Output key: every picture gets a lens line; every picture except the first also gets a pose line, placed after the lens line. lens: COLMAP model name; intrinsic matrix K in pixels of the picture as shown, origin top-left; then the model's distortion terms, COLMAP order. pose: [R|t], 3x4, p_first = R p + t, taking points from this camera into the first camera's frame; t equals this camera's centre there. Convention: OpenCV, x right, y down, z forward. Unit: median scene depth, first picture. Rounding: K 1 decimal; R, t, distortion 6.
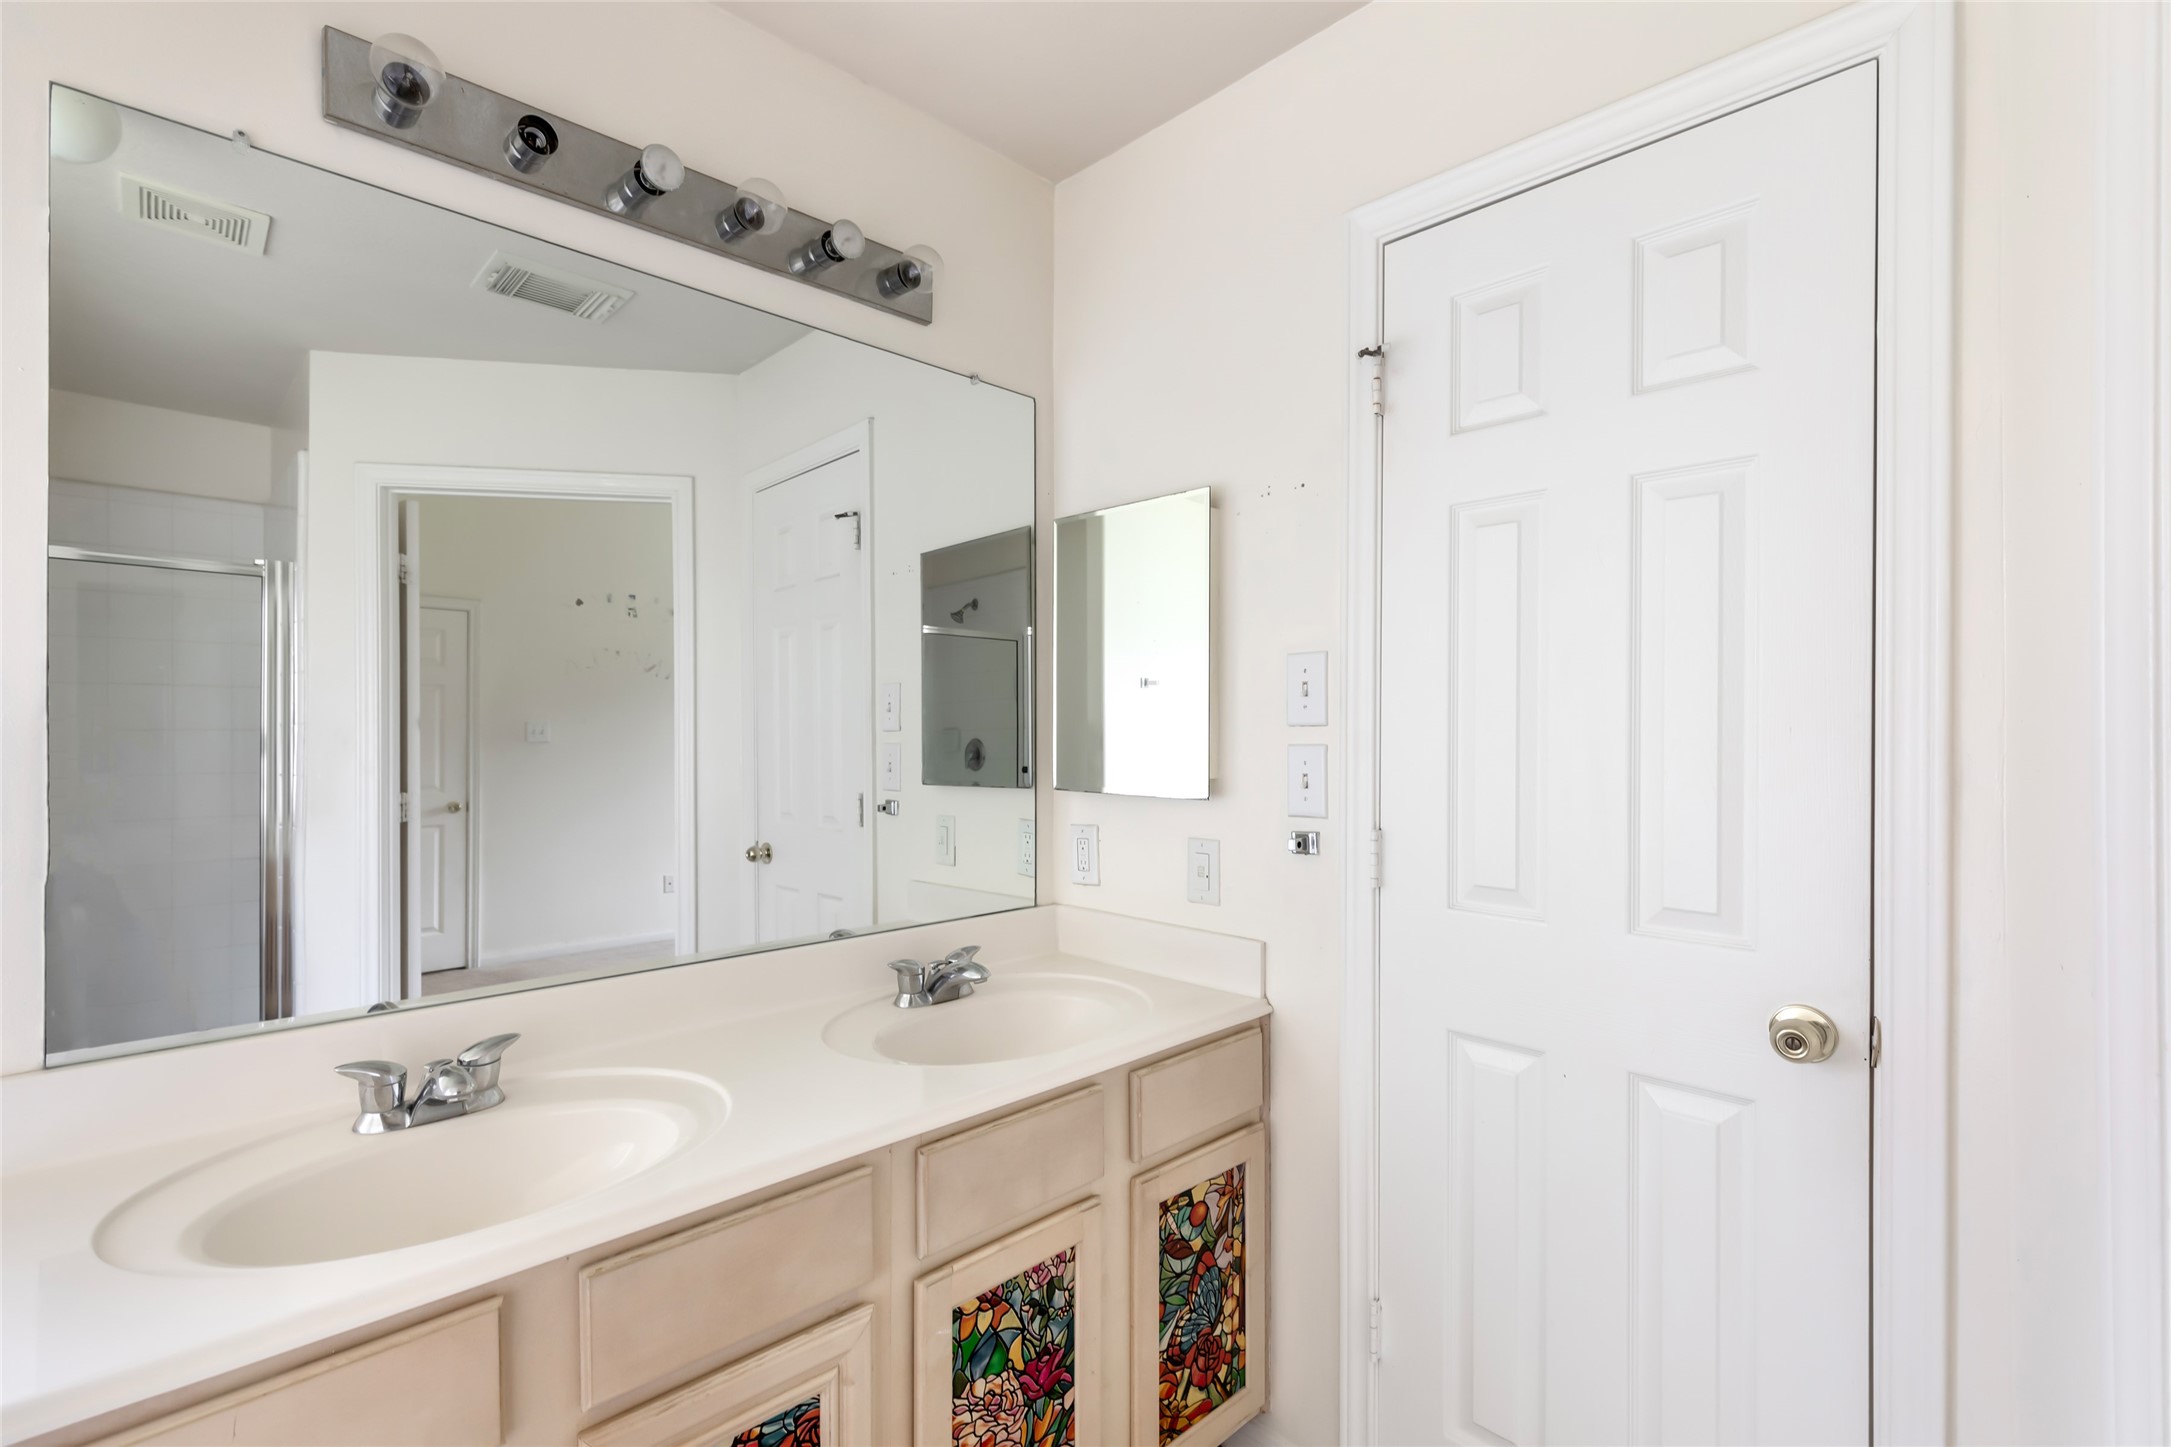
lens RADIAL K [[986.1, 0, 1085.3], [0, 986.1, 734.2], [0, 0, 1]] dist [0.003424, -0.000167]
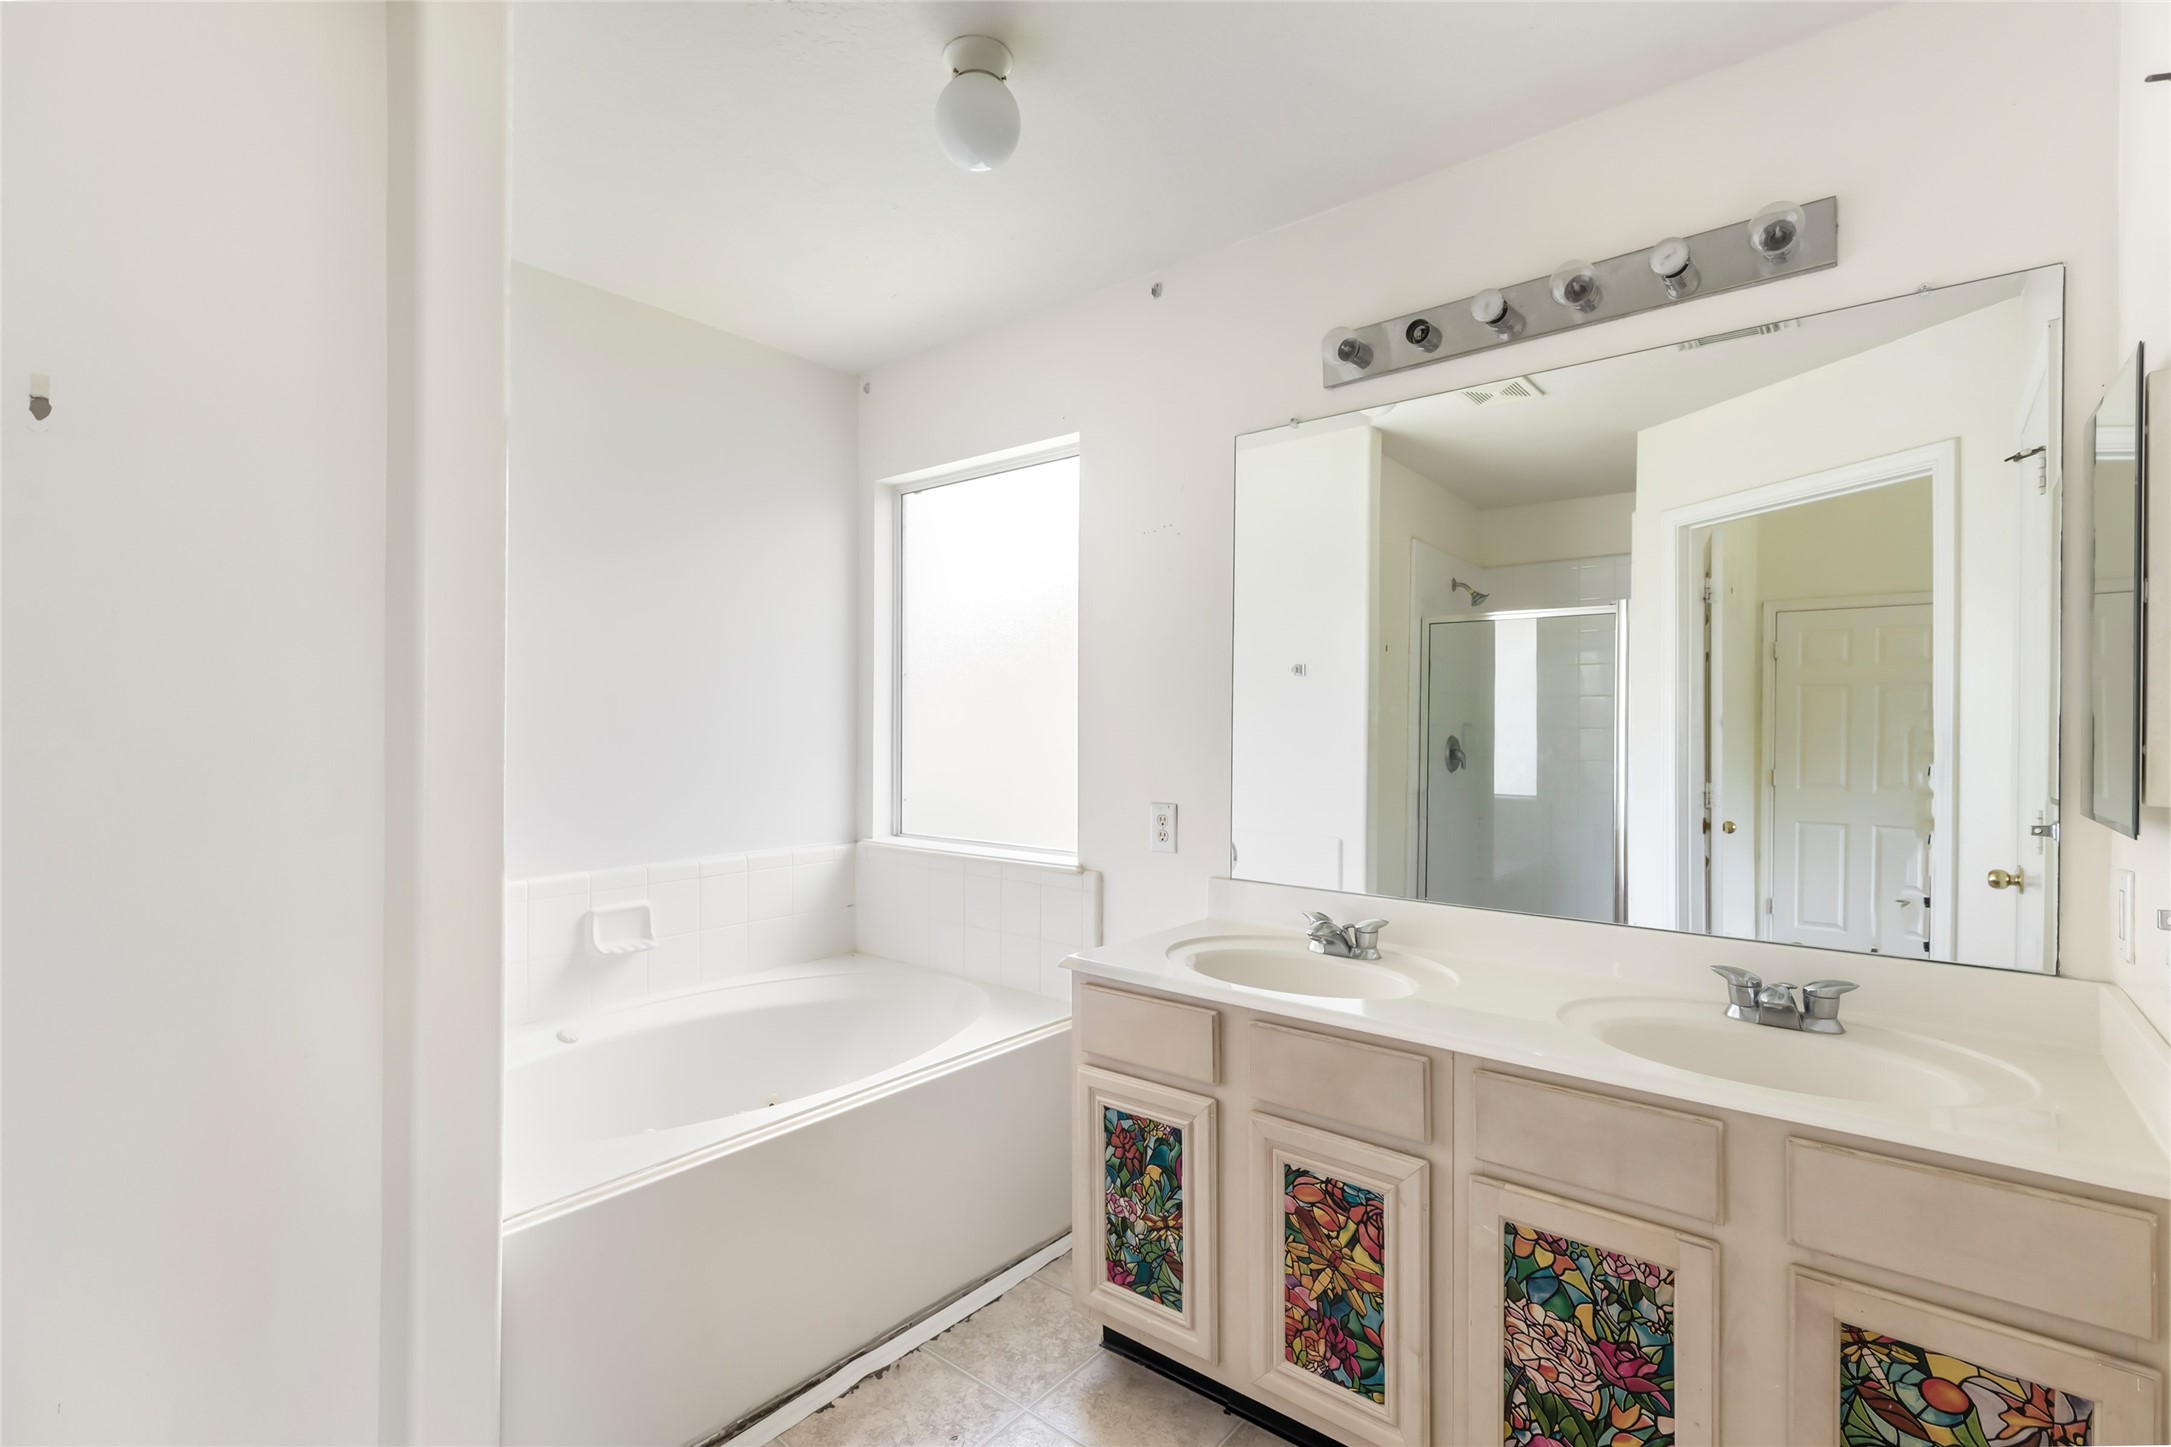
lens RADIAL K [[986.1, 0, 1087.0], [0, 986.1, 724.8], [0, 0, 1]] dist [0.003424, -0.000167]
pose [[0.113604, -0.001616, -0.993525, 0.888303], [-0.005520, 0.999982, -0.002258, -0.004445], [0.993511, 0.005741, 0.113593, 0.330465]]
